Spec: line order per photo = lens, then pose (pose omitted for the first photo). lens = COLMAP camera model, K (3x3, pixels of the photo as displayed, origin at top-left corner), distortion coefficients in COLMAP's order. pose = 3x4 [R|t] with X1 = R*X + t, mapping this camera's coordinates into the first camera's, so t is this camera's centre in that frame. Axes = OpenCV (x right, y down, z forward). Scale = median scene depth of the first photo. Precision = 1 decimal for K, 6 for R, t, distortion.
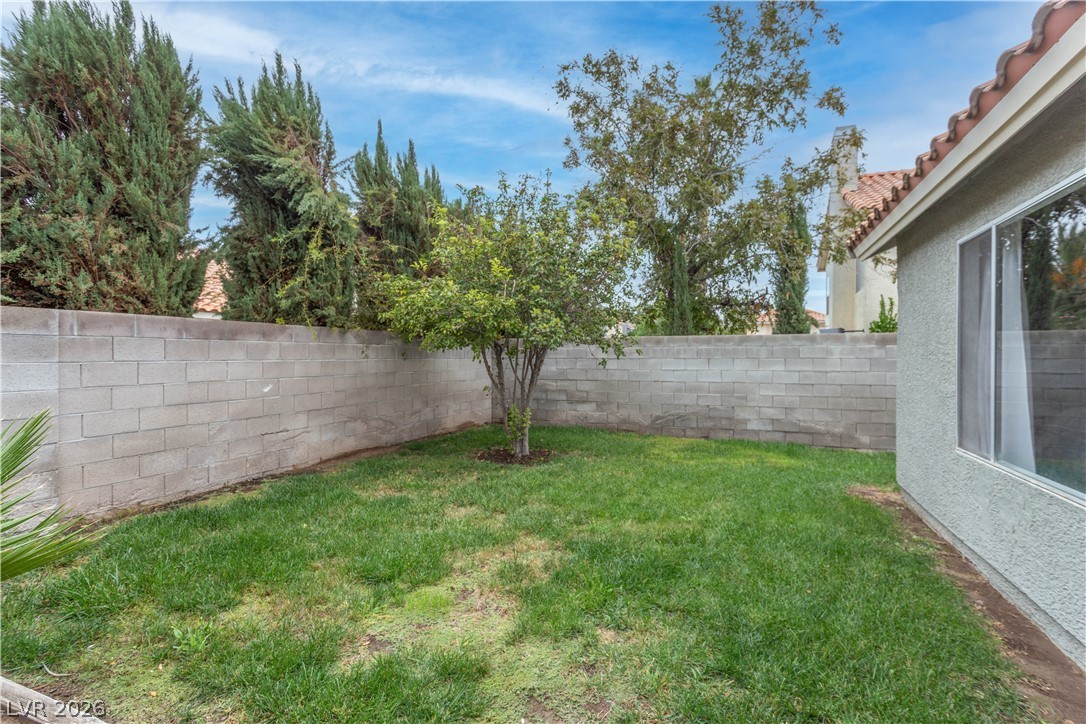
lens RADIAL K [[514.6, 0, 543.0], [0, 514.6, 362.0], [0, 0, 1]] dist [-0.004321, -0.000090]
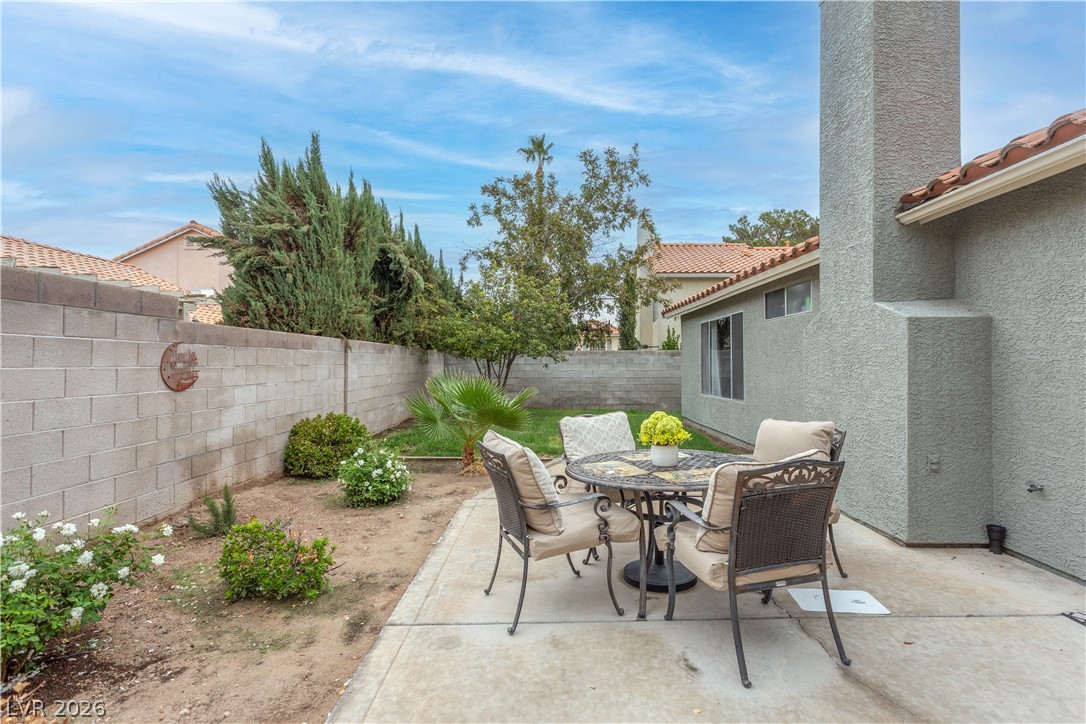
lens RADIAL K [[519.5, 0, 549.3], [0, 519.5, 353.7], [0, 0, 1]] dist [0.002610, 0.000925]
pose [[0.929722, 0.006009, 0.368214, -0.441331], [0.004614, 0.999598, -0.027961, 0.007994], [-0.368234, 0.027695, 0.929321, -0.582771]]
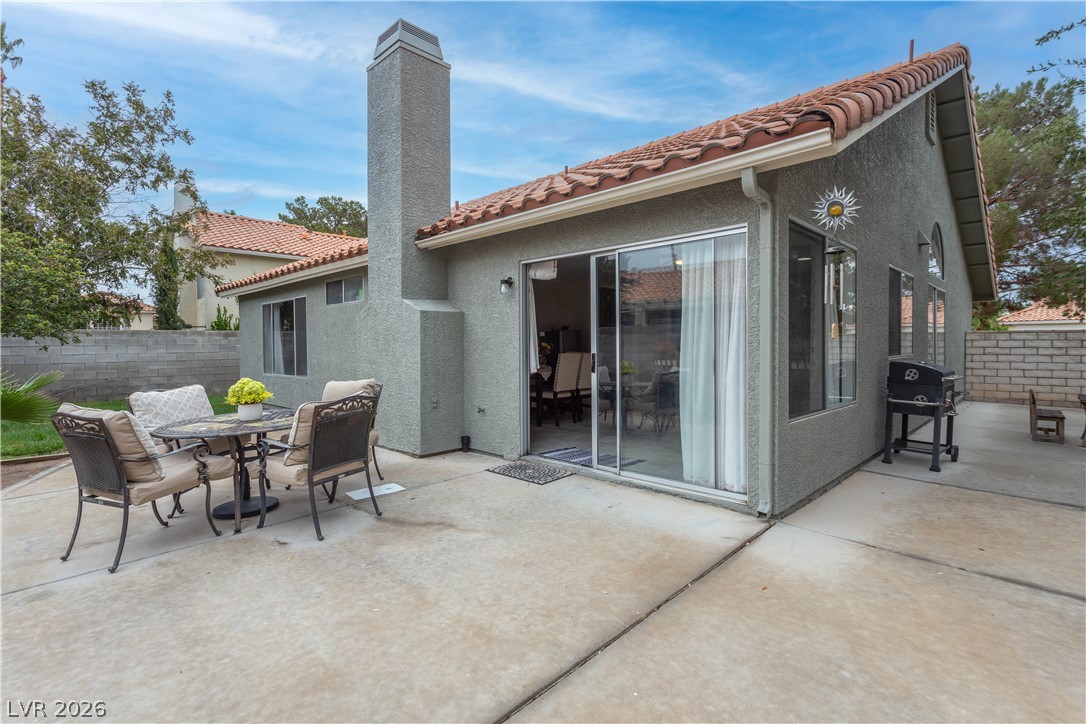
lens RADIAL K [[519.5, 0, 549.3], [0, 519.5, 353.7], [0, 0, 1]] dist [0.002610, 0.000925]
pose [[0.380034, -0.020801, 0.924738, -0.555581], [0.017488, 0.999730, 0.015301, 0.014916], [-0.924807, 0.010357, 0.380296, -0.692553]]
